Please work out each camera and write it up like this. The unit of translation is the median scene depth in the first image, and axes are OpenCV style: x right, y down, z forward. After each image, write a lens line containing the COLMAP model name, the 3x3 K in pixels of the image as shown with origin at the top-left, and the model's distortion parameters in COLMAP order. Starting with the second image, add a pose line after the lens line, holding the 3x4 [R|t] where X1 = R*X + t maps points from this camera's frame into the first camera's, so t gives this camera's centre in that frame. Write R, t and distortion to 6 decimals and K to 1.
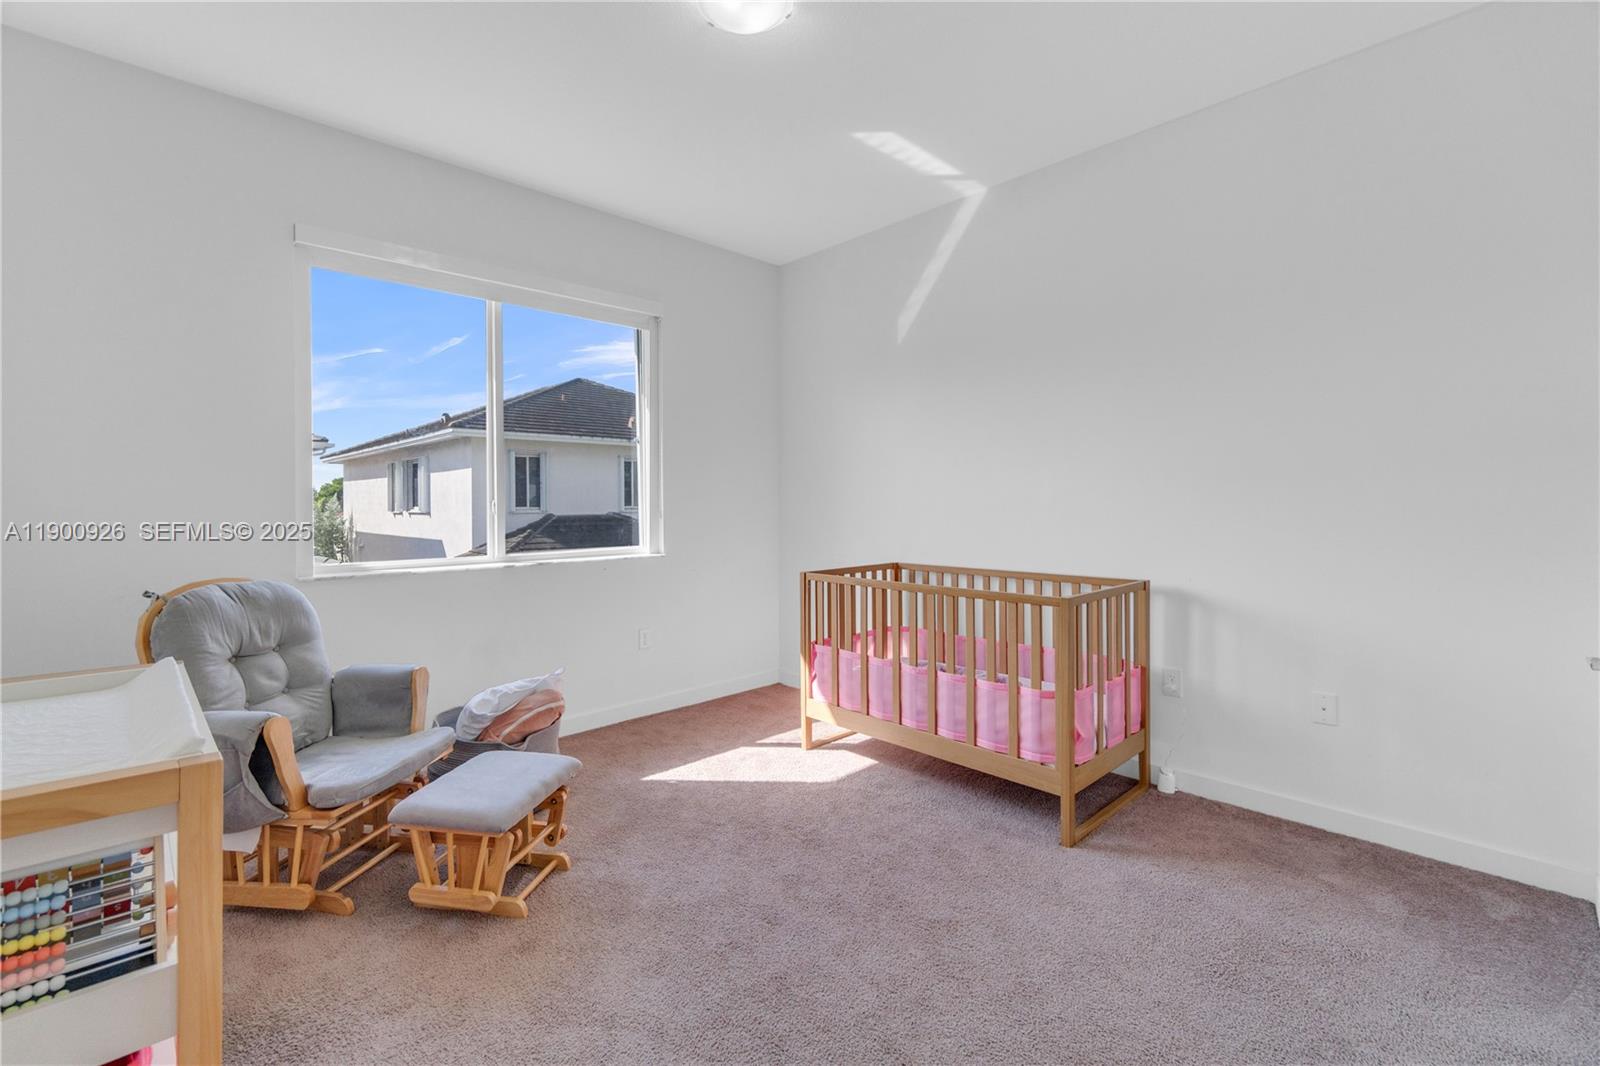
lens RADIAL K [[706.9, 0, 799.1], [0, 706.9, 524.1], [0, 0, 1]] dist [-0.004279, 0.001346]
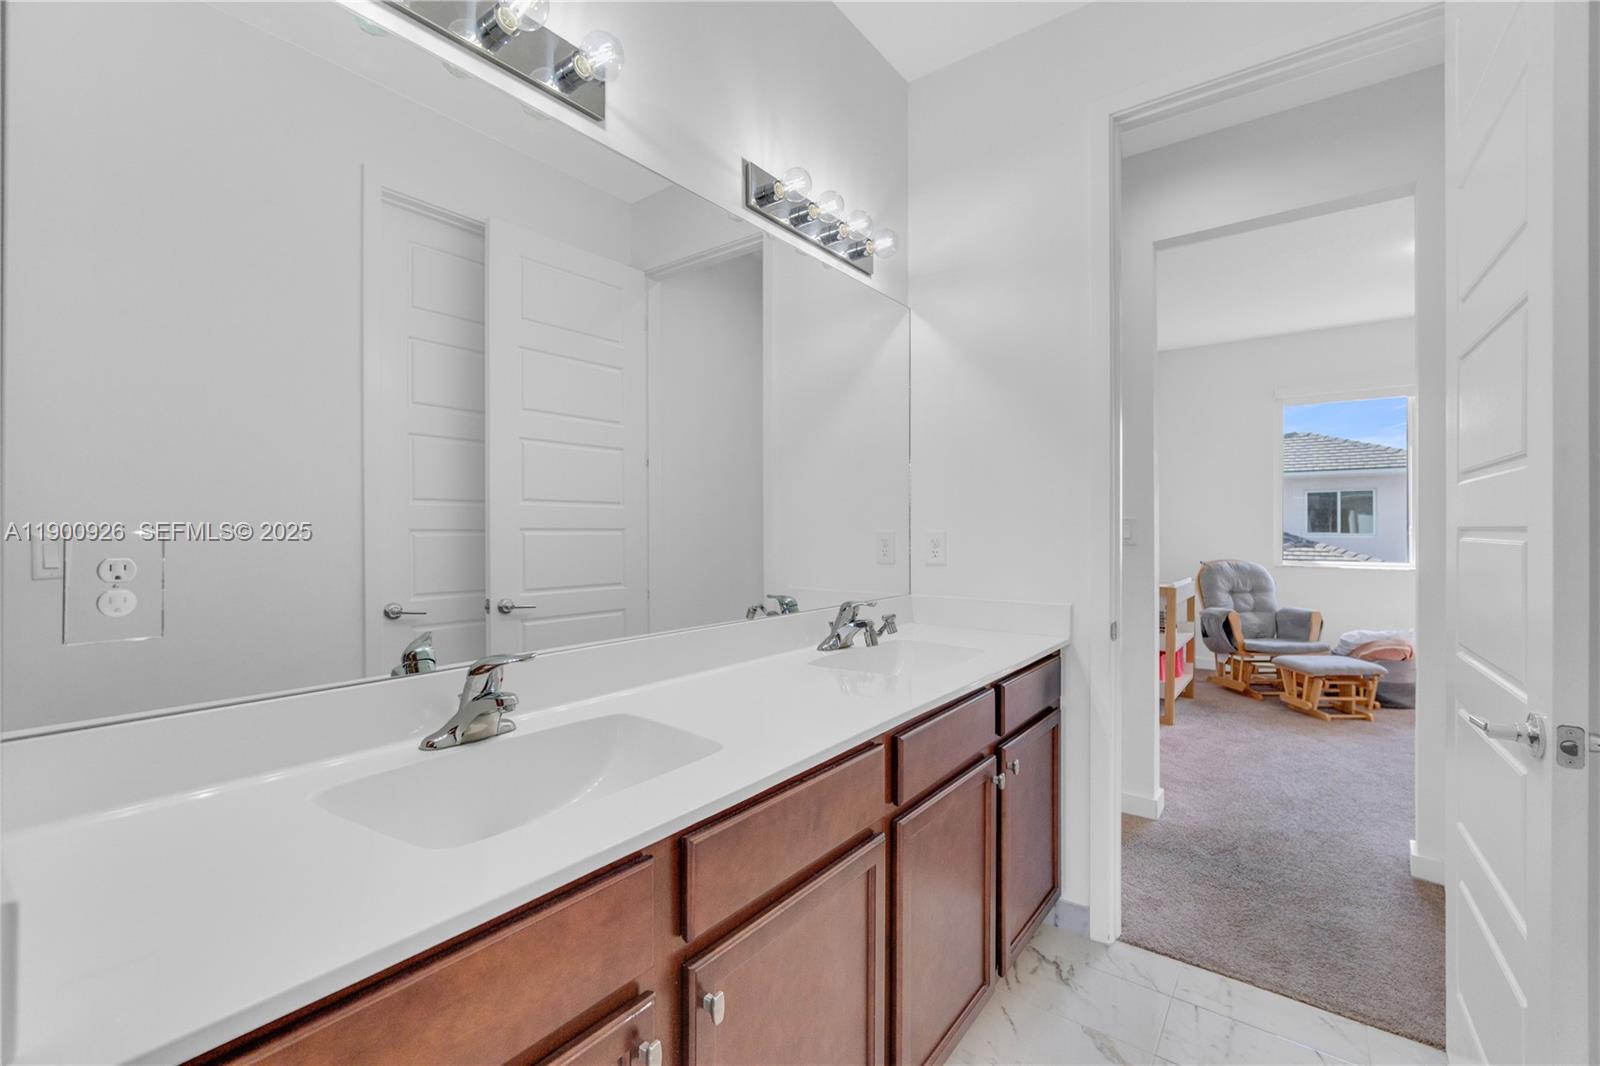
lens RADIAL K [[706.9, 0, 792.9], [0, 706.9, 524.1], [0, 0, 1]] dist [-0.004279, 0.001346]
pose [[0.178105, 0.001972, -0.984010, 1.238967], [-0.017877, 0.999839, -0.001232, -0.012819], [0.983849, 0.017811, 0.178112, -0.860789]]
